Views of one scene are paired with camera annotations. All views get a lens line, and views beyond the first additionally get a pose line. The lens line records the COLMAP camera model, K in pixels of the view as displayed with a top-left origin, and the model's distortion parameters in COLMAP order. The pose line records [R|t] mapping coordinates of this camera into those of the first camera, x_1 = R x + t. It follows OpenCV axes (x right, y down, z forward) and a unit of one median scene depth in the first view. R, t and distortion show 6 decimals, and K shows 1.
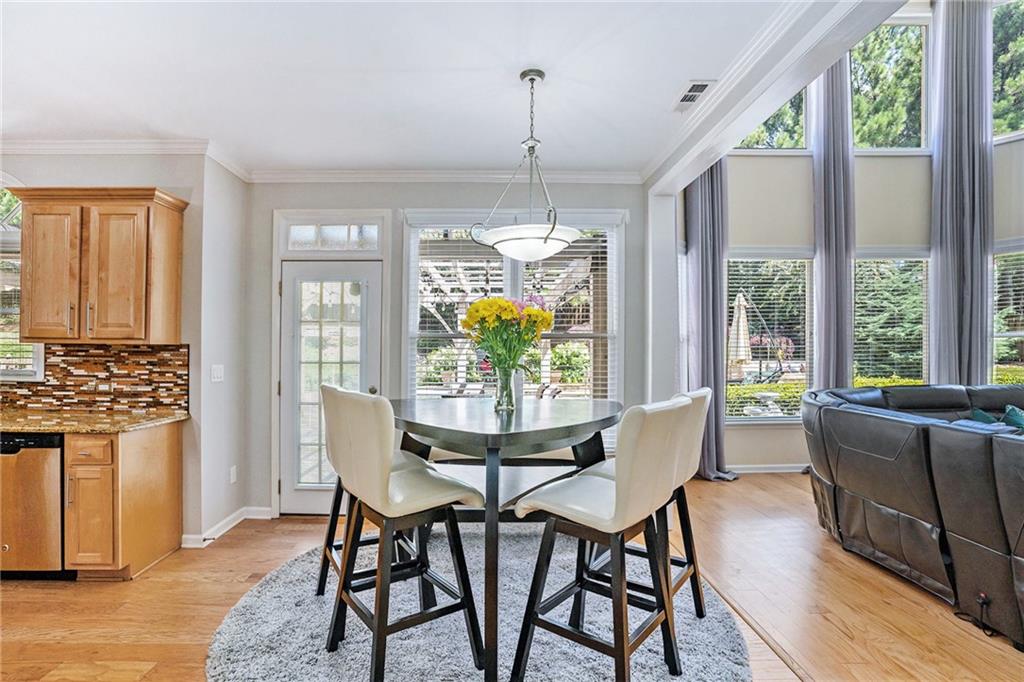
lens RADIAL K [[511.3, 0, 509.1], [0, 511.3, 344.7], [0, 0, 1]] dist [-0.023201, 0.001230]
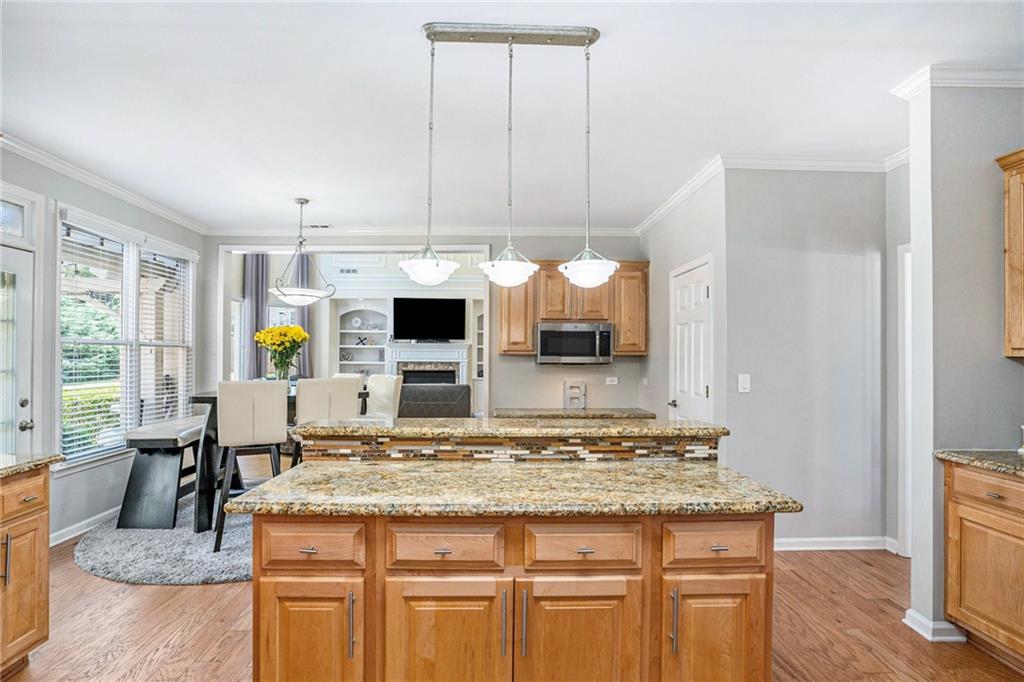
lens RADIAL K [[504.0, 0, 537.6], [0, 504.0, 352.0], [0, 0, 1]] dist [-0.001913, 0.000032]
pose [[-0.072212, 0.008231, 0.997355, -1.164347], [-0.007093, 0.999936, -0.008766, 0.002427], [-0.997364, -0.007707, -0.072149, 0.217393]]
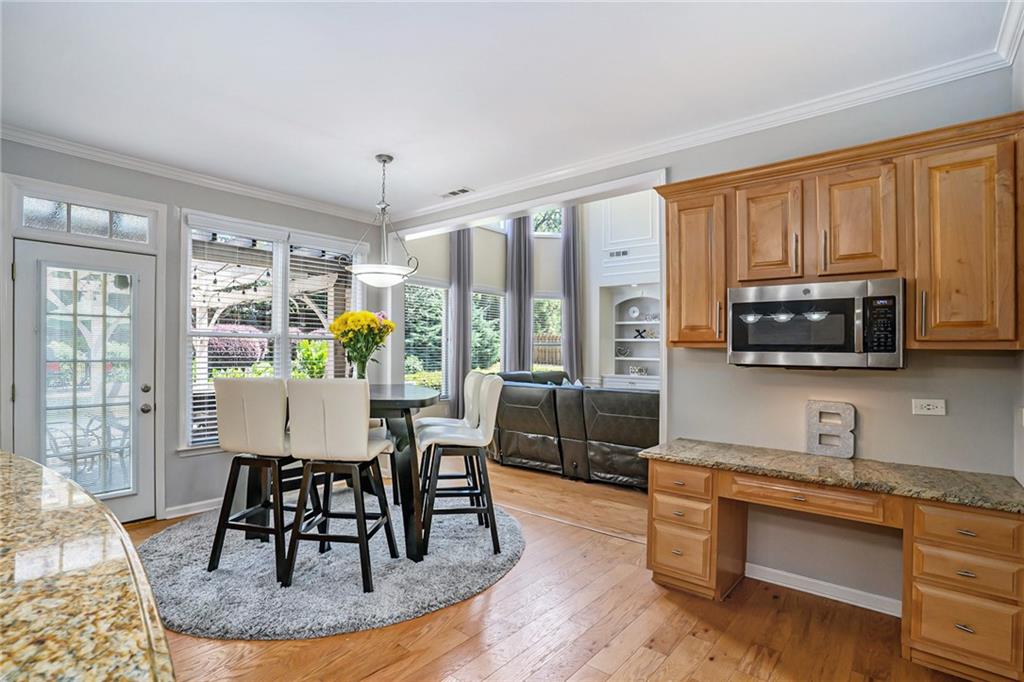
lens RADIAL K [[511.3, 0, 509.1], [0, 511.3, 344.7], [0, 0, 1]] dist [-0.023201, 0.001230]
pose [[0.652057, 0.013300, 0.758054, -0.542573], [-0.011850, 0.999903, -0.007350, 0.001576], [-0.758078, -0.004190, 0.652151, -0.135317]]
